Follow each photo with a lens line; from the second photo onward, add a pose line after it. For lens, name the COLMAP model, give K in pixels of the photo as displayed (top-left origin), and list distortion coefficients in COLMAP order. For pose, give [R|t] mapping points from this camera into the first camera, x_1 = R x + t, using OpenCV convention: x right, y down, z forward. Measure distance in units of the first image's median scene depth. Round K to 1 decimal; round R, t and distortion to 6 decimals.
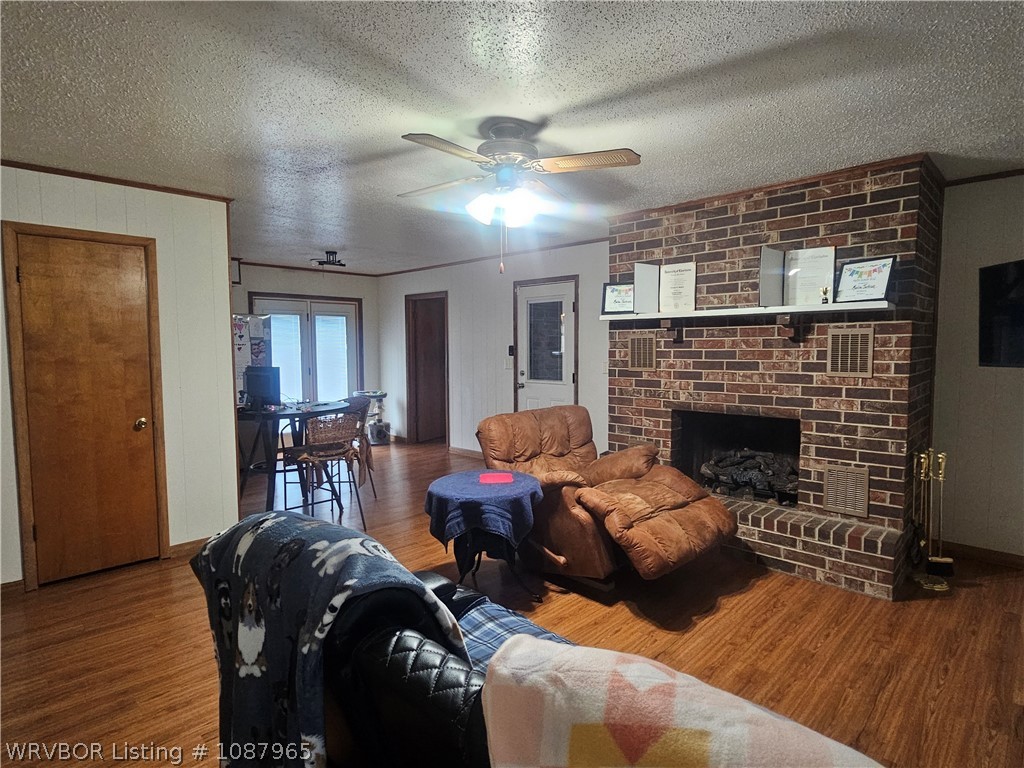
lens RADIAL K [[551.4, 0, 505.7], [0, 551.4, 378.4], [0, 0, 1]] dist [-0.006110, -0.002620]
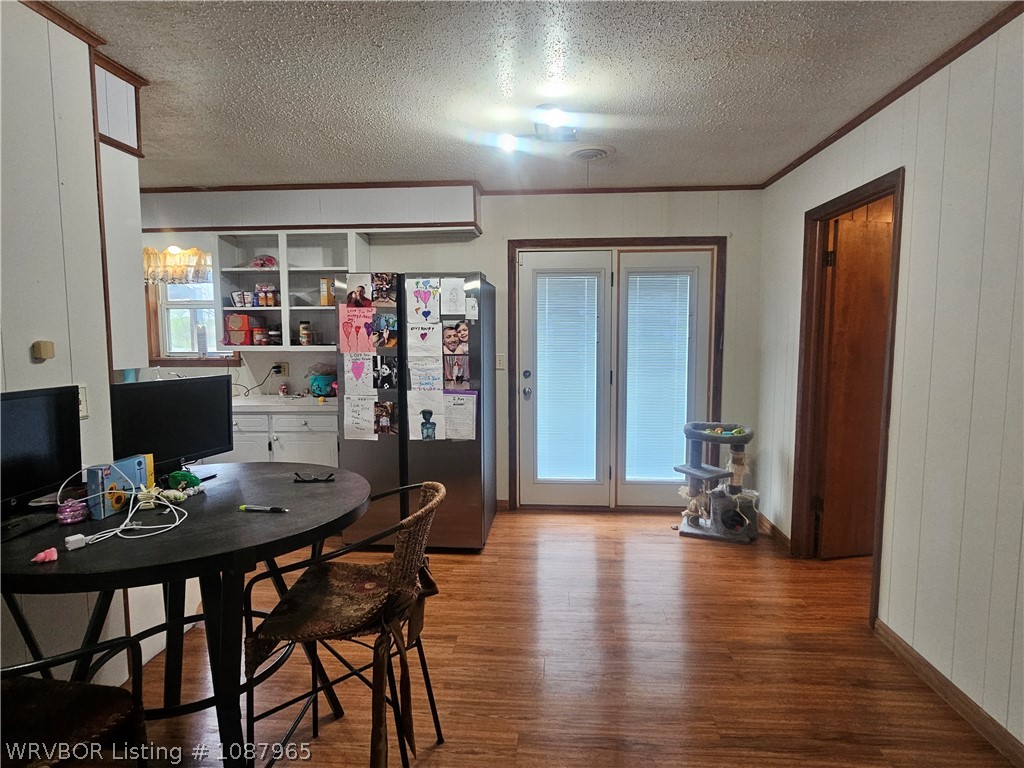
lens RADIAL K [[551.4, 0, 520.2], [0, 551.4, 380.1], [0, 0, 1]] dist [-0.006110, -0.002620]
pose [[0.657327, 0.068695, -0.750468, -0.000022], [-0.047751, 0.997632, 0.049494, -0.032946], [0.752091, 0.003302, 0.659051, 0.559915]]
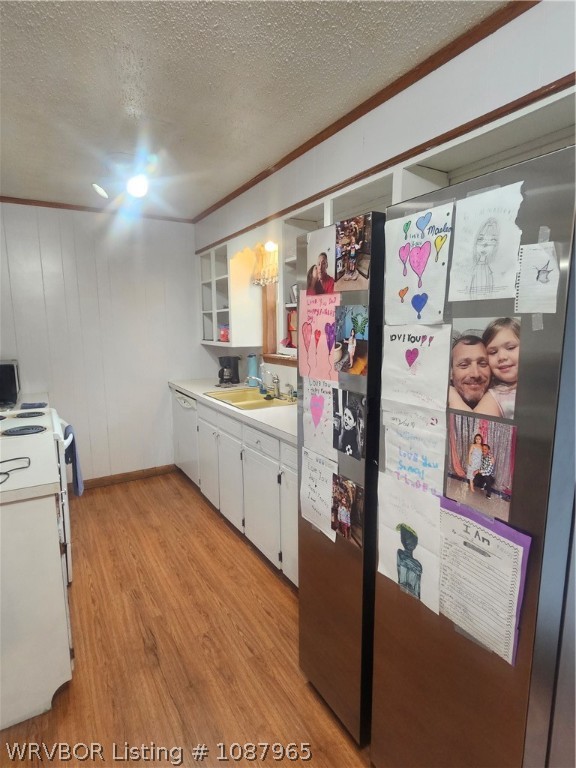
lens RADIAL K [[413.5, 0, 289.9], [0, 413.5, 387.3], [0, 0, 1]] dist [-0.006110, -0.002620]
pose [[-0.246376, 0.152941, -0.957031, -0.241031], [-0.054459, 0.983725, 0.171227, -0.053700], [0.967643, 0.094305, -0.234038, 0.785336]]
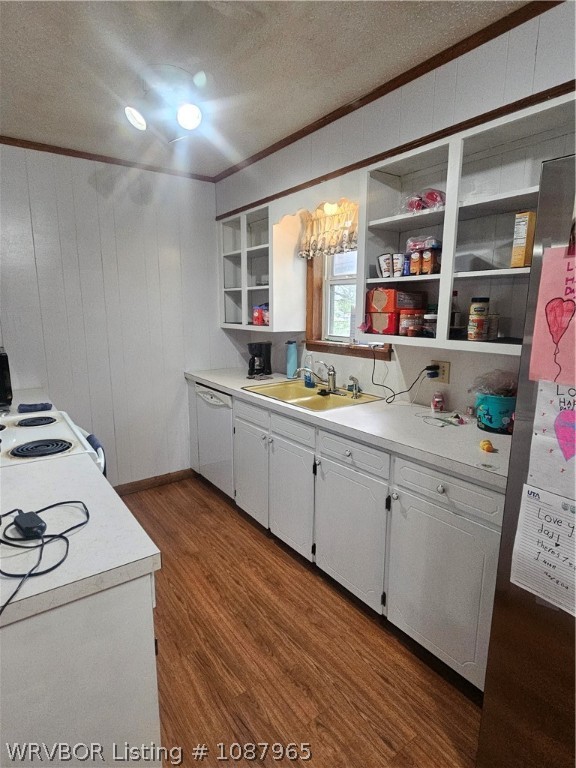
lens RADIAL K [[413.5, 0, 288.7], [0, 413.5, 385.2], [0, 0, 1]] dist [-0.006110, -0.002620]
pose [[-0.162236, 0.186812, -0.968907, -0.292489], [-0.066215, 0.977641, 0.199583, -0.044824], [0.984528, 0.096536, -0.146239, 0.688630]]
